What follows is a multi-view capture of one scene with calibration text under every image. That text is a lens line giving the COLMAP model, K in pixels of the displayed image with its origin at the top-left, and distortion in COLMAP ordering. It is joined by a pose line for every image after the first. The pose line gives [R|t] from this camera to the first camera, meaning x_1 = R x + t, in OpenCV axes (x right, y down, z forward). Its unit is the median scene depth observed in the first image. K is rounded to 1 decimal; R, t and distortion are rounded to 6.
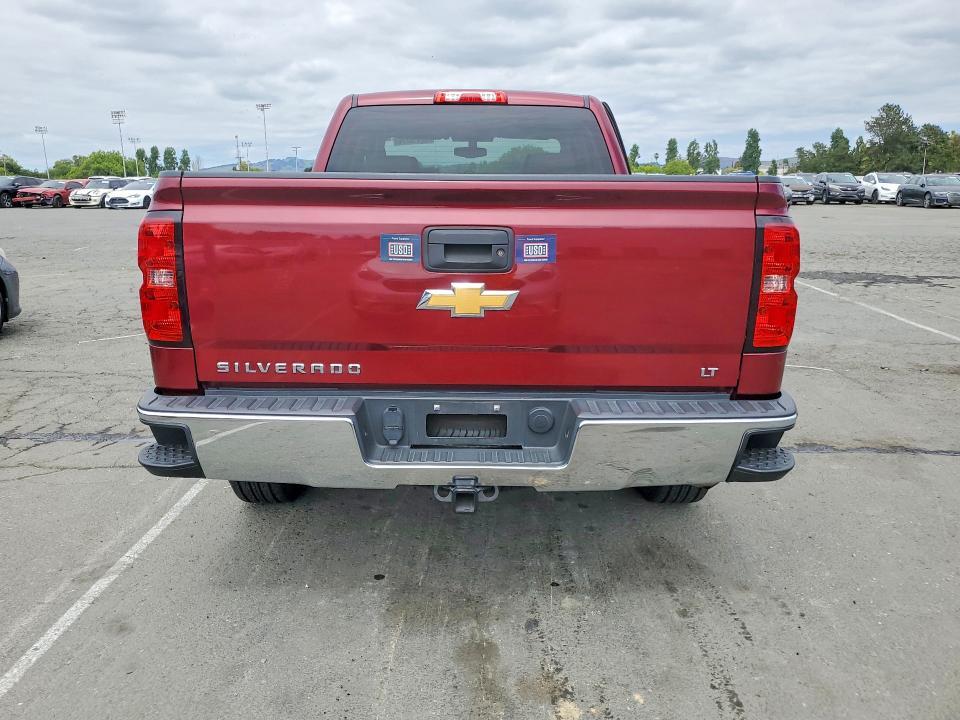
lens RADIAL K [[749.6, 0, 480.0], [0, 749.6, 360.0], [0, 0, 1]] dist [0.016618, 0.004553]
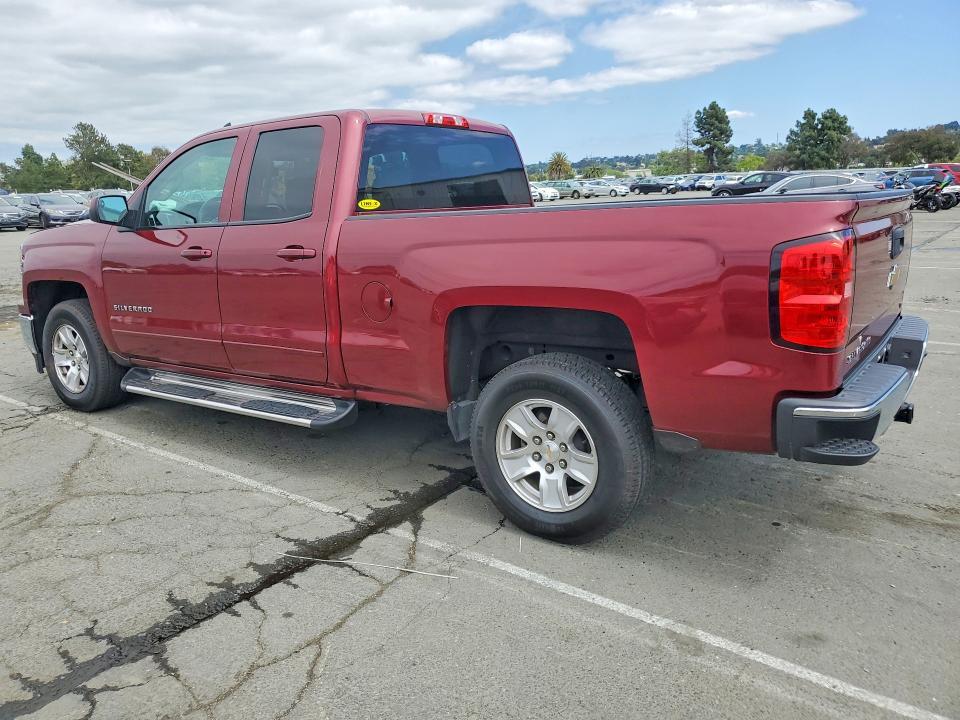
lens RADIAL K [[744.6, 0, 476.9], [0, 744.6, 347.0], [0, 0, 1]] dist [0.009602, 0.003499]
pose [[0.573204, -0.184387, 0.798398, -0.097133], [0.212252, 0.974509, 0.072675, -0.013340], [-0.791446, 0.127804, 0.597729, 0.046122]]
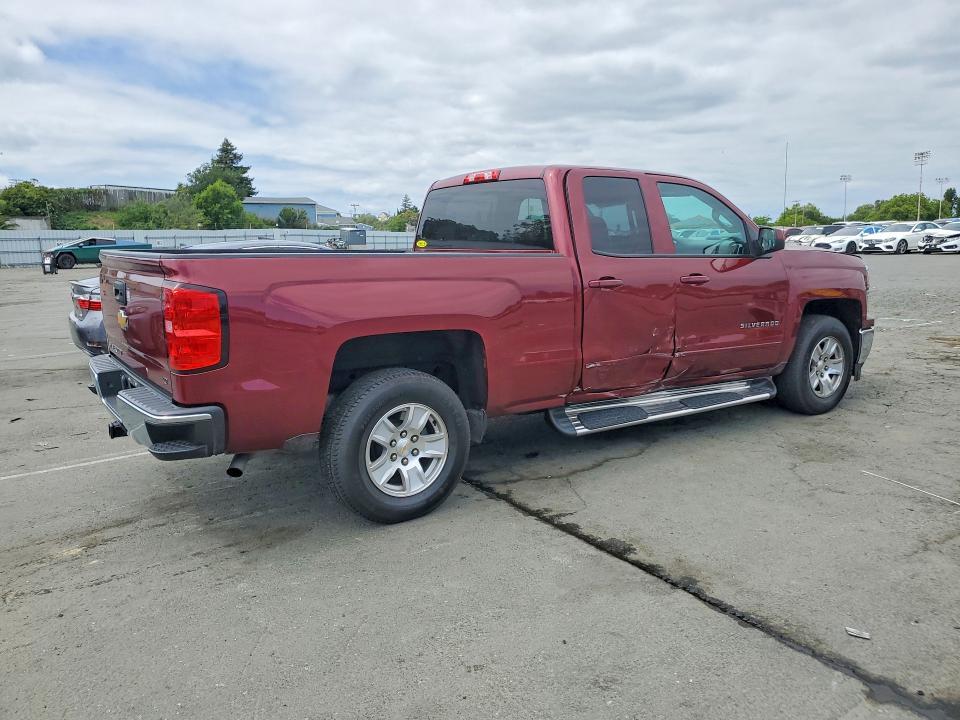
lens RADIAL K [[749.6, 0, 480.0], [0, 749.6, 360.0], [0, 0, 1]] dist [0.016618, 0.004553]
pose [[0.566560, 0.119250, -0.815346, 0.115309], [-0.163893, 0.986012, 0.030327, -0.010867], [0.807557, 0.116447, 0.578179, 0.037987]]
